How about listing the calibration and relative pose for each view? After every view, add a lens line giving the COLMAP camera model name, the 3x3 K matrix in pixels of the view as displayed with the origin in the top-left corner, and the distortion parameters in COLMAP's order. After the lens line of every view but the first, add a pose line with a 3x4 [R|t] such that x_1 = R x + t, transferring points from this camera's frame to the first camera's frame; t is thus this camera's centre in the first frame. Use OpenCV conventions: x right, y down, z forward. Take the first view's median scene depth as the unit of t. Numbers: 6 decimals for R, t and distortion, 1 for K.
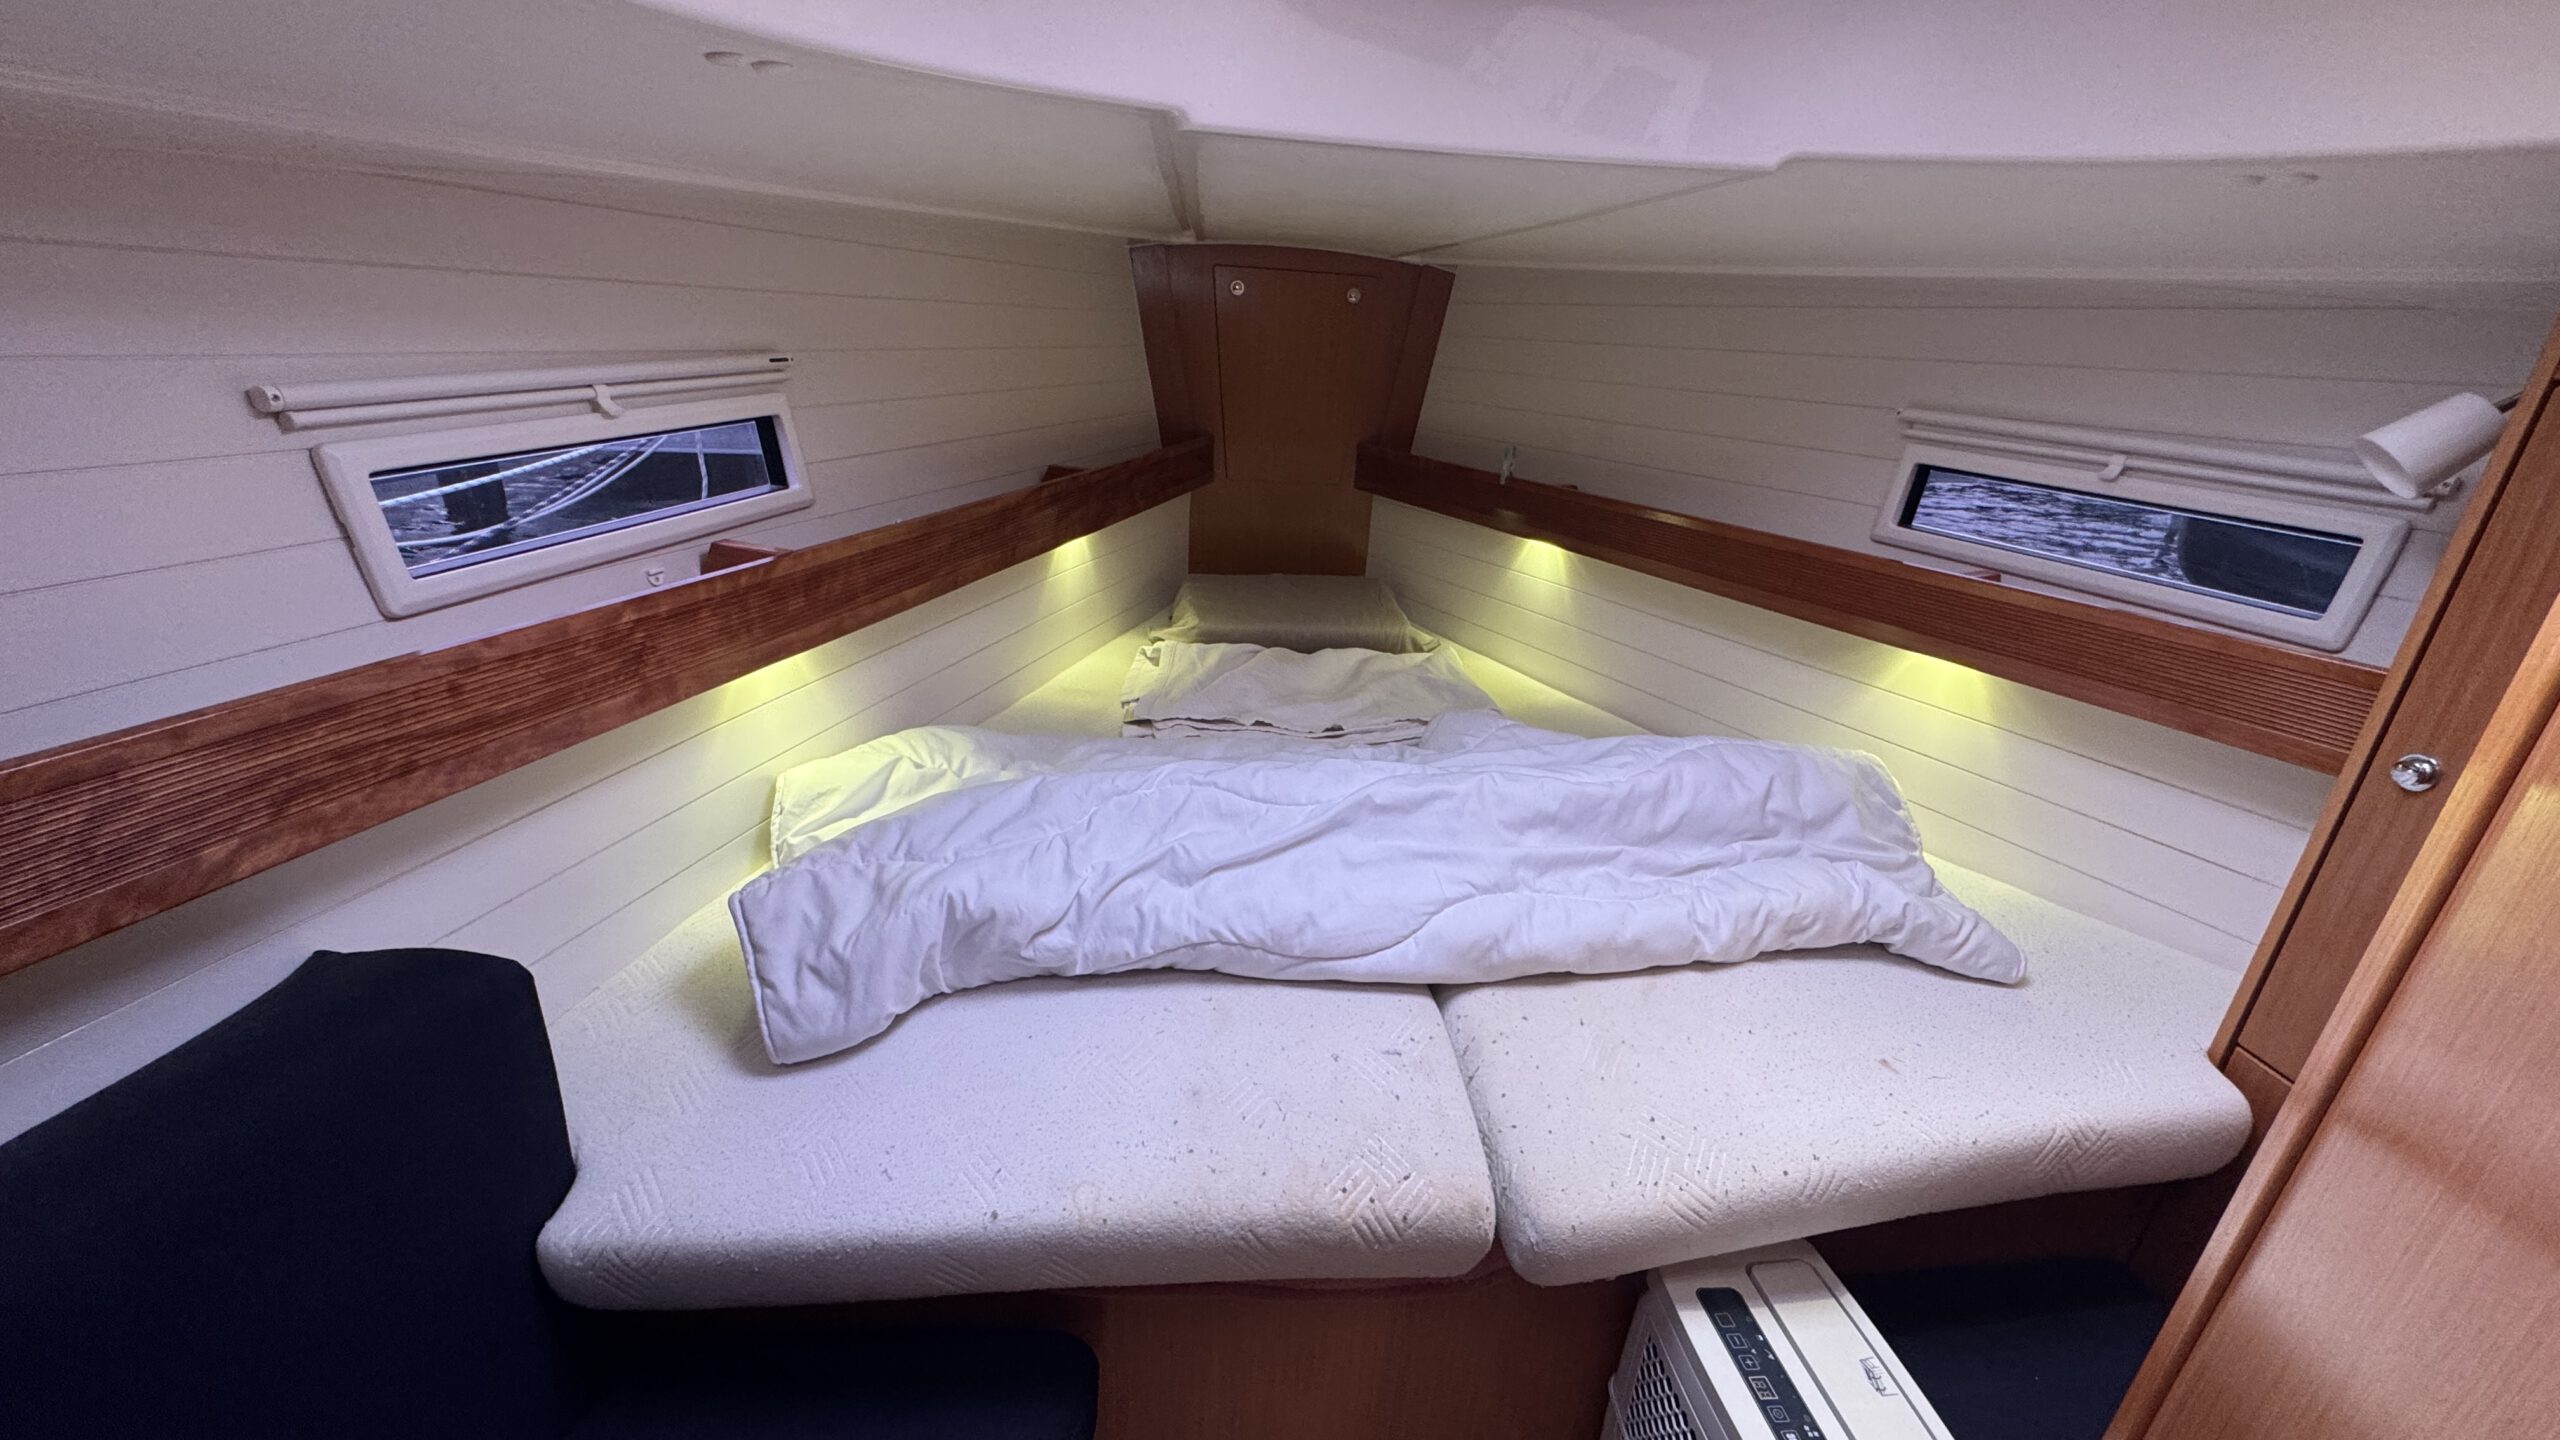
lens RADIAL K [[1012.9, 0, 1280.6], [0, 1012.9, 724.5], [0, 0, 1]] dist [-0.001954, -0.000962]
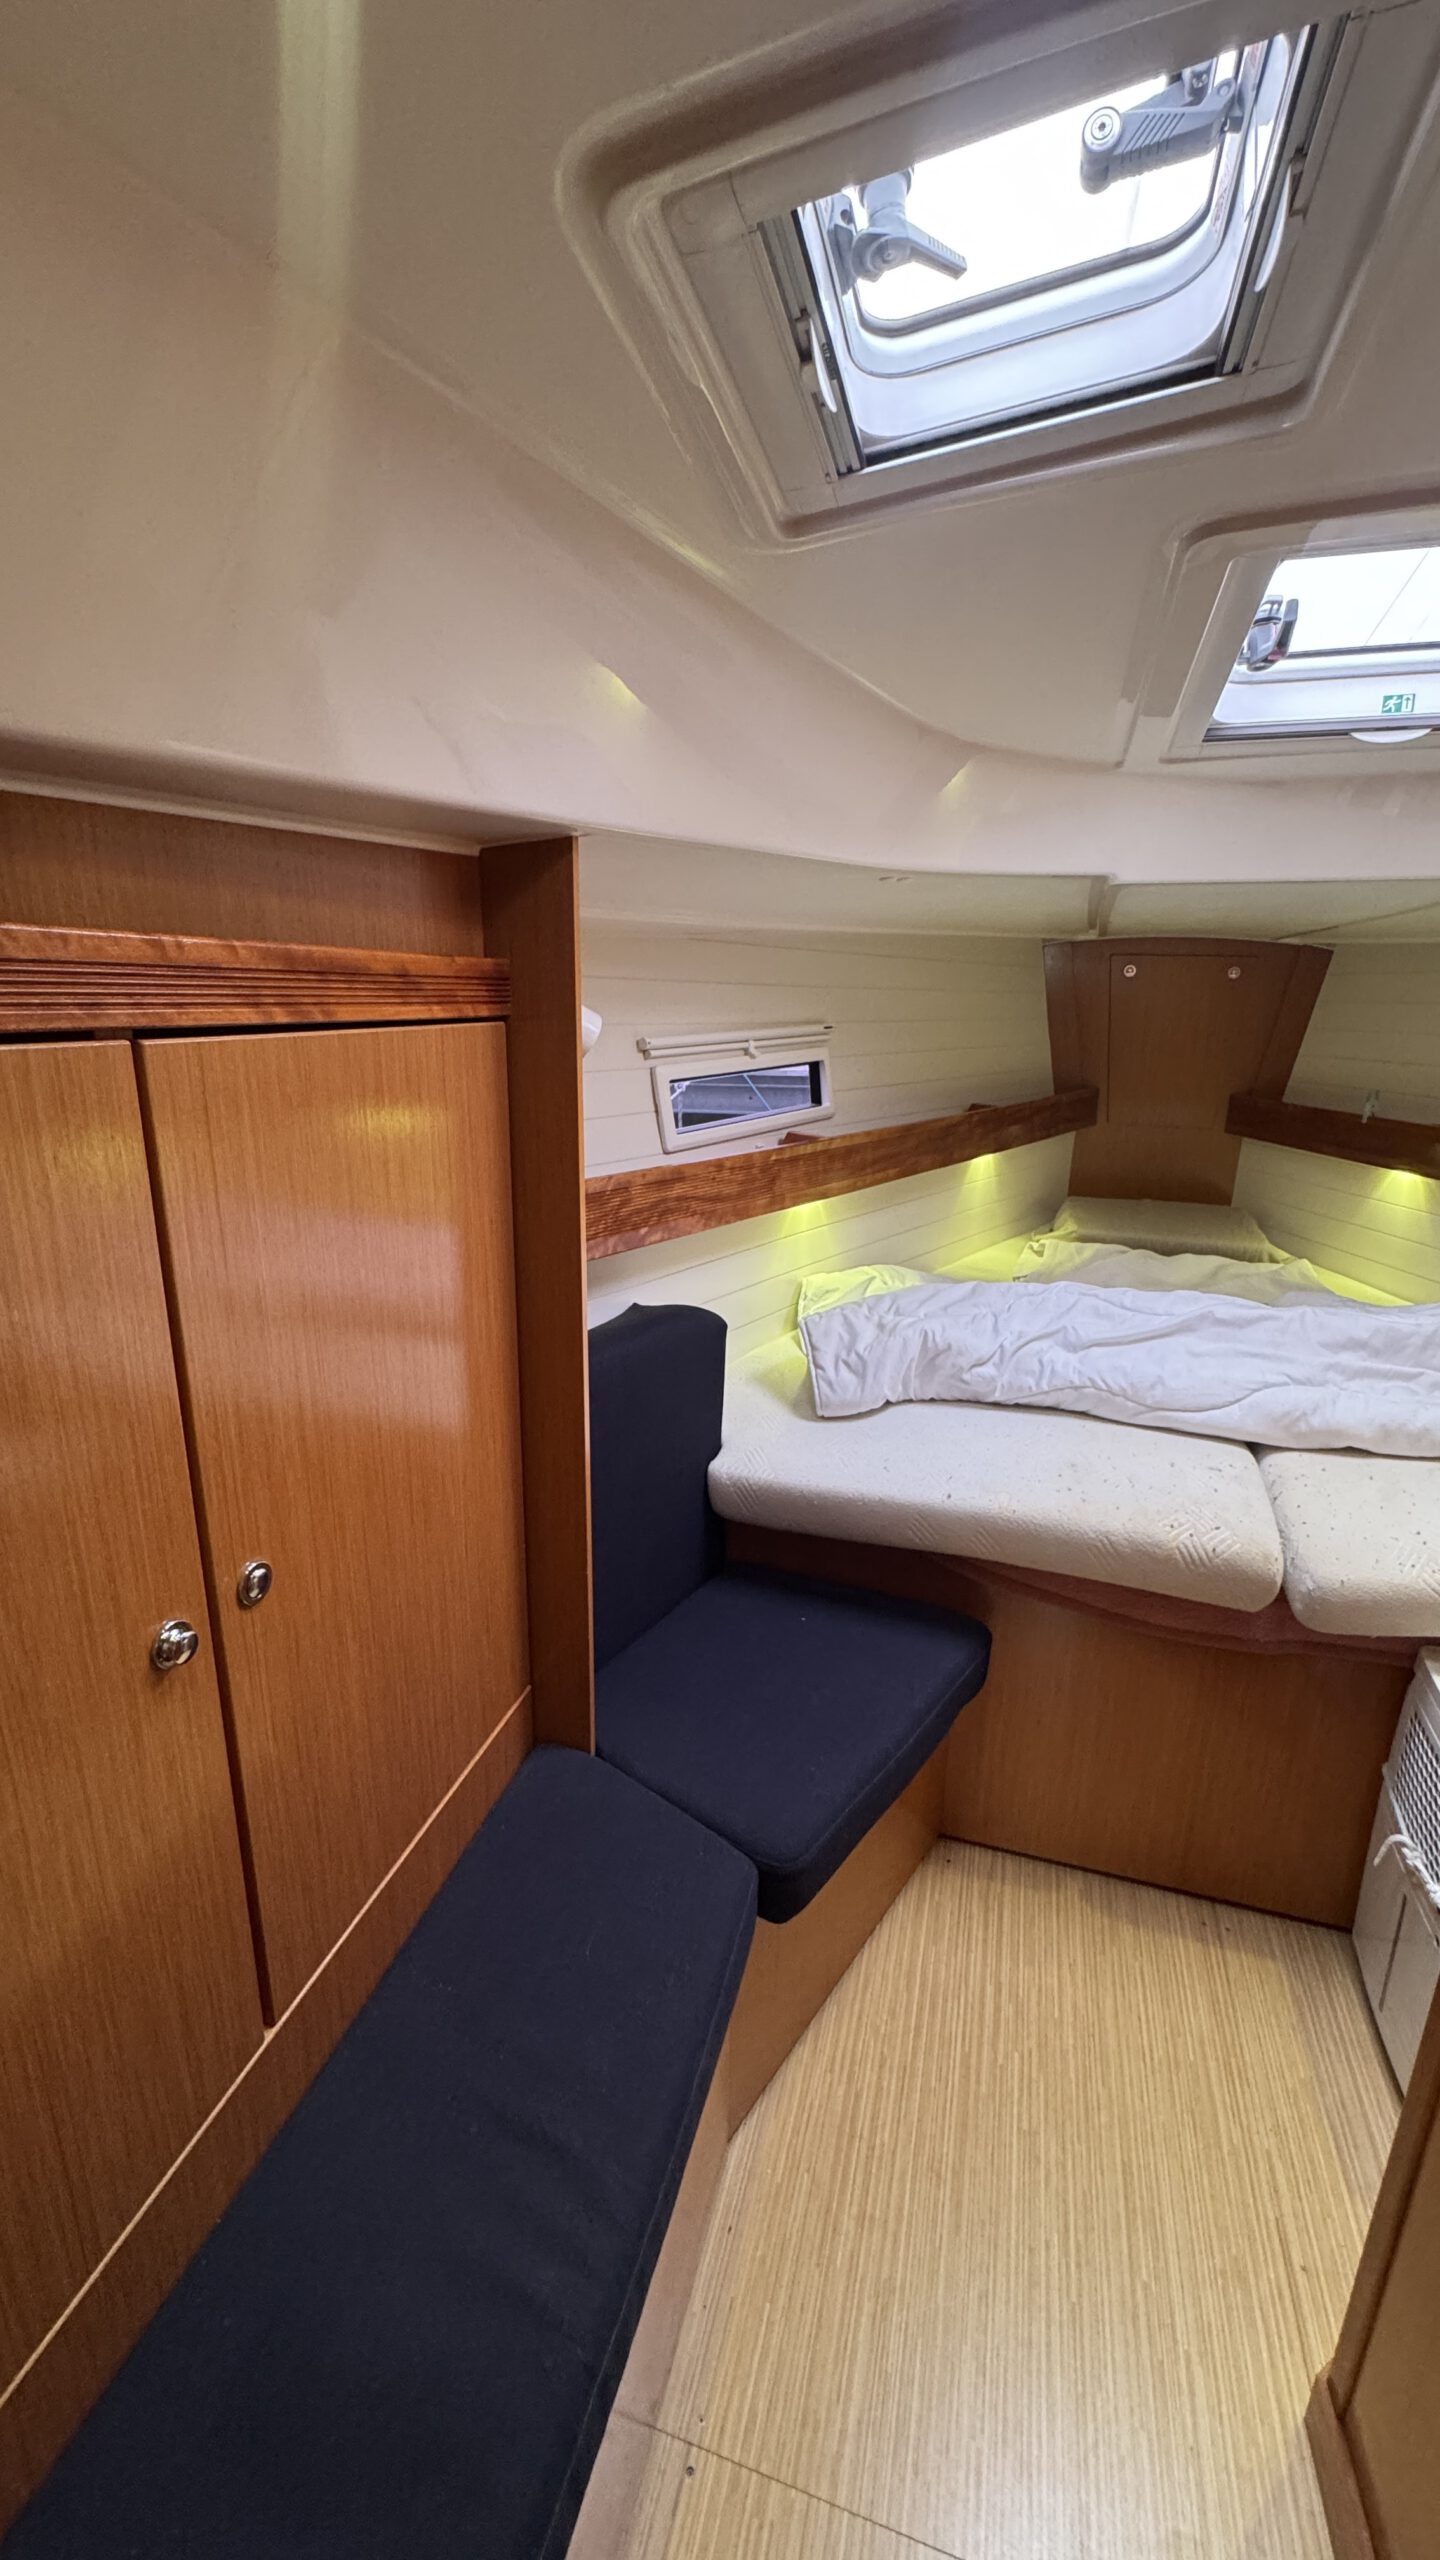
lens RADIAL K [[1012.9, 0, 711.0], [0, 1012.9, 1276.0], [0, 0, 1]] dist [-0.001954, -0.000962]
pose [[0.917945, 0.071845, -0.390148, -0.006624], [-0.117685, 0.988510, -0.094859, 0.244623], [0.378850, 0.132990, 0.915853, -0.588594]]
